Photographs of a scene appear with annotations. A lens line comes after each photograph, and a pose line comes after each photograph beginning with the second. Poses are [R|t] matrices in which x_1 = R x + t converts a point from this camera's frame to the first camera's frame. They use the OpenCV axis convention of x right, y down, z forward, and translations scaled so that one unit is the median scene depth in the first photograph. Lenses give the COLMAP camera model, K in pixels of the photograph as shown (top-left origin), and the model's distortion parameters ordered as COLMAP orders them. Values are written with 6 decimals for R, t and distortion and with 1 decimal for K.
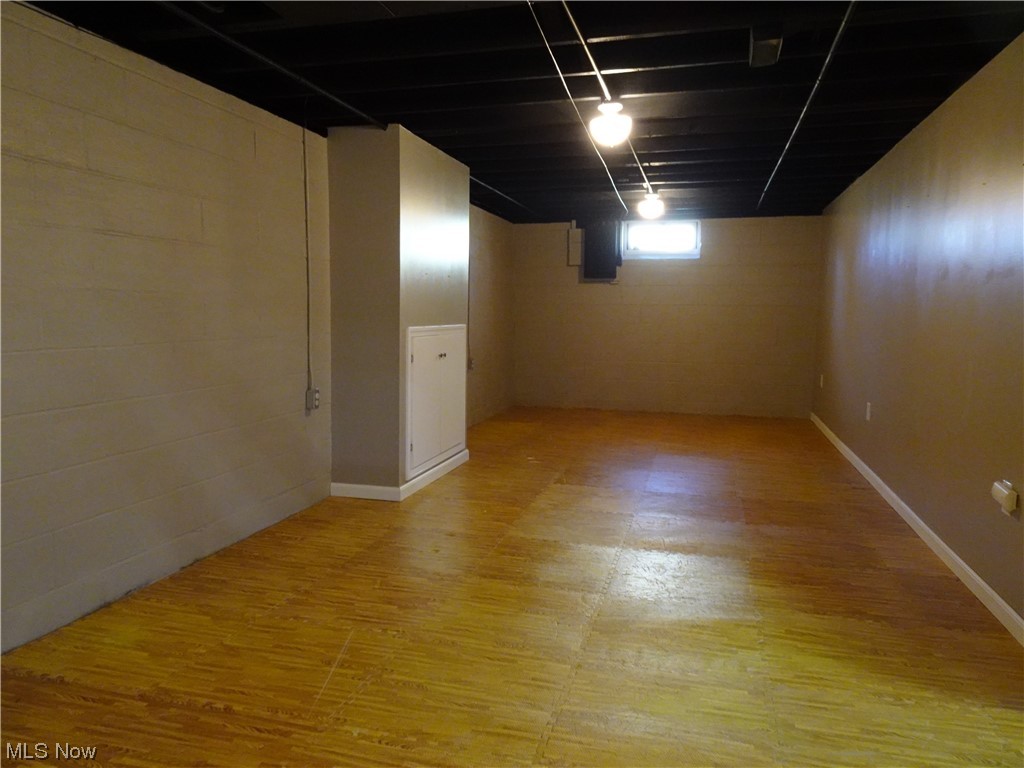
lens RADIAL K [[742.6, 0, 512.0], [0, 742.6, 384.0], [0, 0, 1]] dist [0.009319, 0.002298]
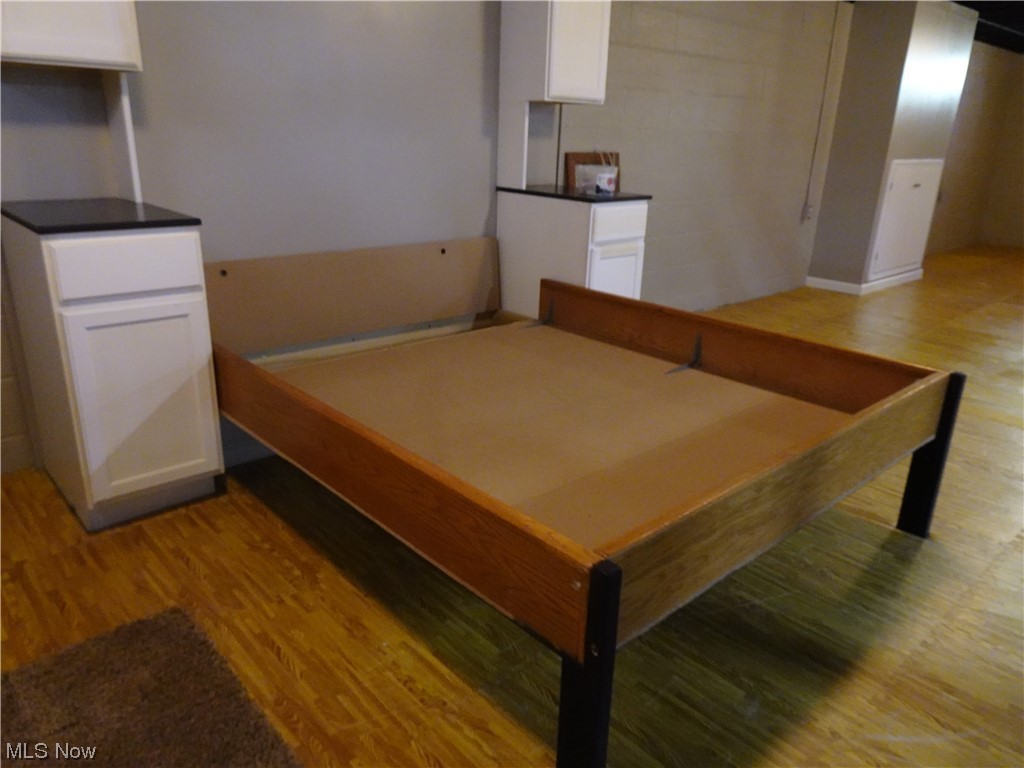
lens RADIAL K [[742.6, 0, 512.0], [0, 742.6, 384.0], [0, 0, 1]] dist [0.009319, 0.002298]
pose [[0.845784, 0.191253, -0.498068, 0.017075], [-0.076712, 0.967434, 0.241218, 0.035568], [0.527982, -0.165811, 0.832912, -0.460320]]
